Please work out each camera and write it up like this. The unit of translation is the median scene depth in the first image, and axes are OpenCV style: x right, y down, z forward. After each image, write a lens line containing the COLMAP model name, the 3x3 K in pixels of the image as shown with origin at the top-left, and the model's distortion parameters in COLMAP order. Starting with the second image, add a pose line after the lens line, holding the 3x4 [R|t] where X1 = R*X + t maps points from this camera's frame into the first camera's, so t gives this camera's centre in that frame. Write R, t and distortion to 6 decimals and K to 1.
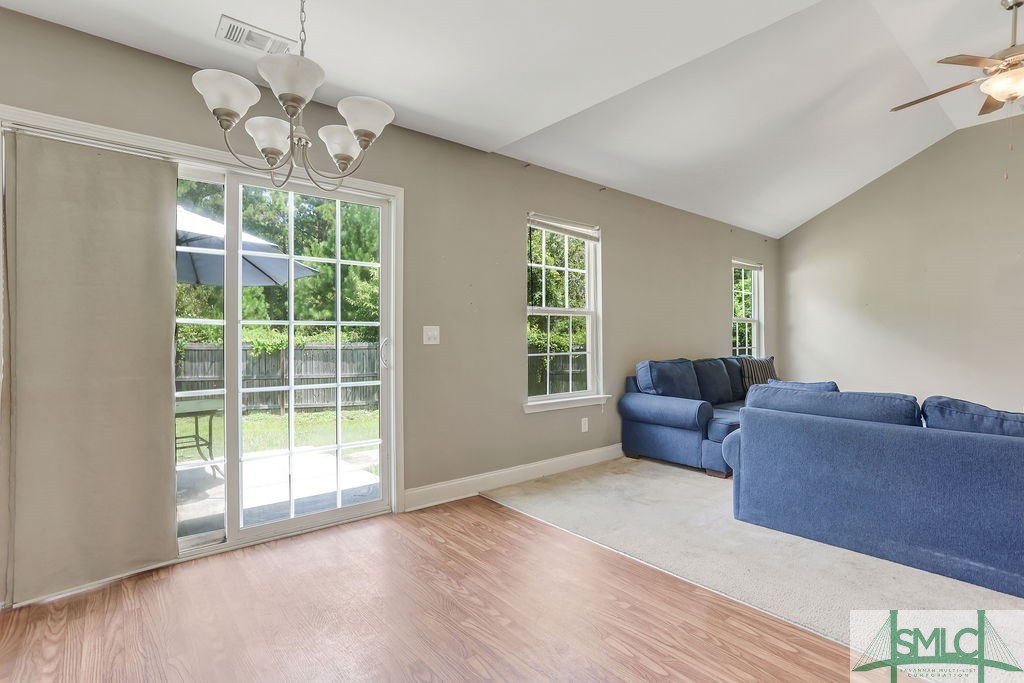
lens RADIAL K [[496.7, 0, 505.4], [0, 496.7, 329.8], [0, 0, 1]] dist [-0.061972, 0.033297]
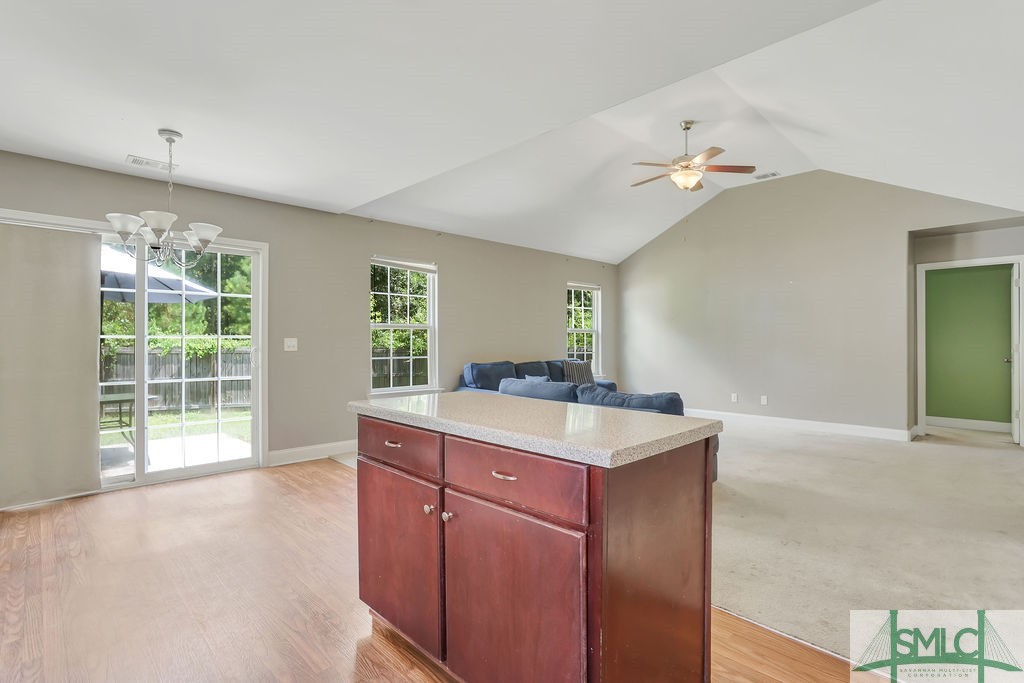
lens RADIAL K [[503.3, 0, 504.9], [0, 503.3, 333.5], [0, 0, 1]] dist [-0.059026, 0.035223]
pose [[0.996862, 0.003307, 0.079092, 0.314219], [-0.003396, 0.999994, 0.000984, -0.021976], [-0.079088, -0.001250, 0.996867, -0.431748]]
